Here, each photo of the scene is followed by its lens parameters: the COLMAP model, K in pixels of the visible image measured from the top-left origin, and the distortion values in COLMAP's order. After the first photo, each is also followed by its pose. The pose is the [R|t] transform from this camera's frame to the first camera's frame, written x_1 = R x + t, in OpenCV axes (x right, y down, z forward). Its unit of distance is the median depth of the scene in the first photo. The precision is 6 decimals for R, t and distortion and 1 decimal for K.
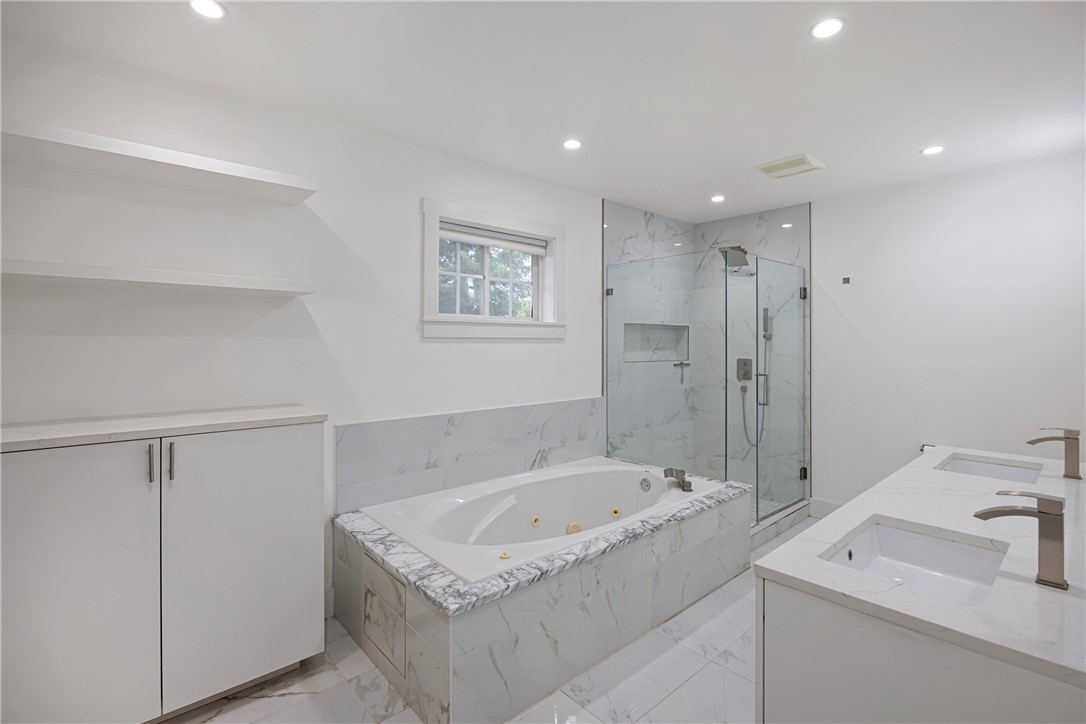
lens RADIAL K [[495.1, 0, 551.6], [0, 495.1, 337.5], [0, 0, 1]] dist [-0.018380, -0.000420]
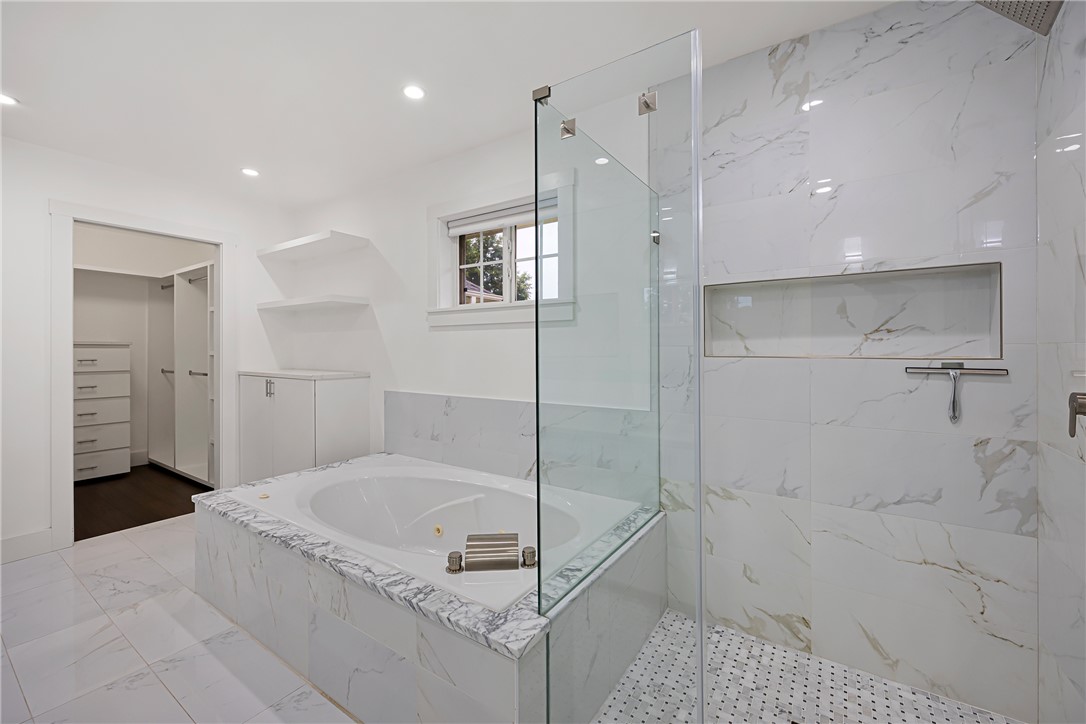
lens RADIAL K [[441.1, 0, 542.9], [0, 441.1, 350.5], [0, 0, 1]] dist [-0.002512, -0.001509]
pose [[0.245821, -0.001906, -0.969313, 0.584468], [0.011445, 0.999934, 0.000936, 0.041416], [0.969248, -0.011324, 0.245827, 0.714835]]
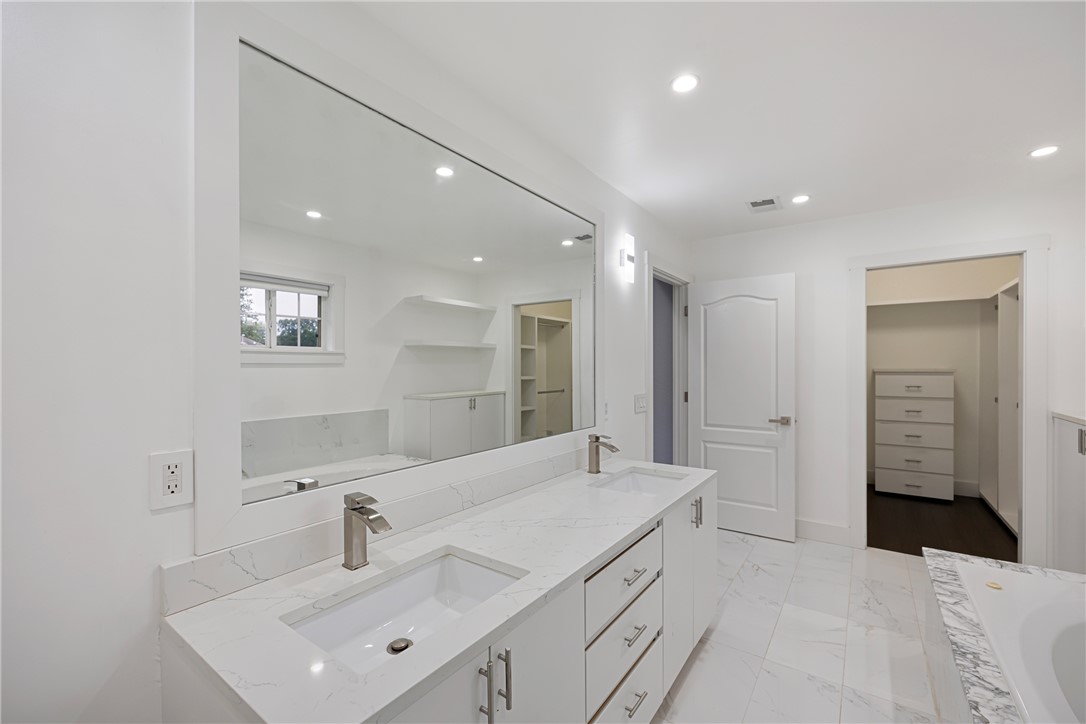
lens RADIAL K [[441.1, 0, 544.9], [0, 441.1, 369.4], [0, 0, 1]] dist [-0.002512, -0.001509]
pose [[-0.978305, 0.004784, -0.207114, 0.474283], [0.006458, 0.999952, -0.007408, 0.011134], [0.207068, -0.008585, -0.978289, 0.839490]]
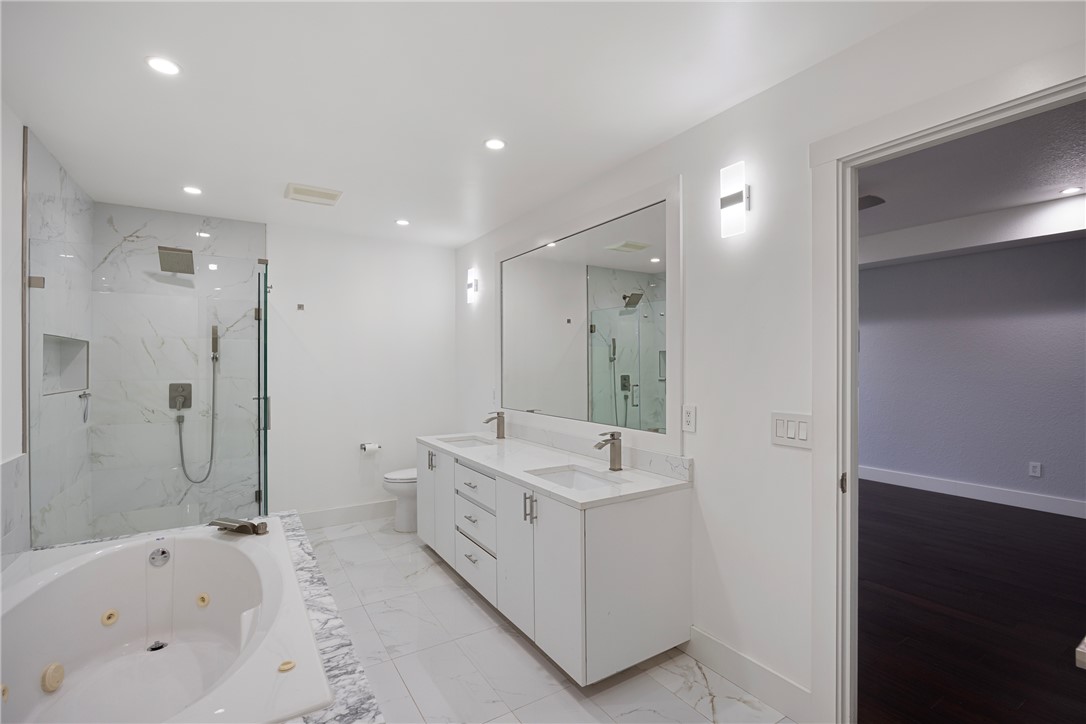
lens RADIAL K [[495.1, 0, 550.5], [0, 495.1, 367.5], [0, 0, 1]] dist [-0.018380, -0.000420]
pose [[0.162273, -0.006139, 0.986727, -0.364506], [-0.009292, 0.999927, 0.007749, 0.003761], [-0.986702, -0.010426, 0.162204, 0.262454]]
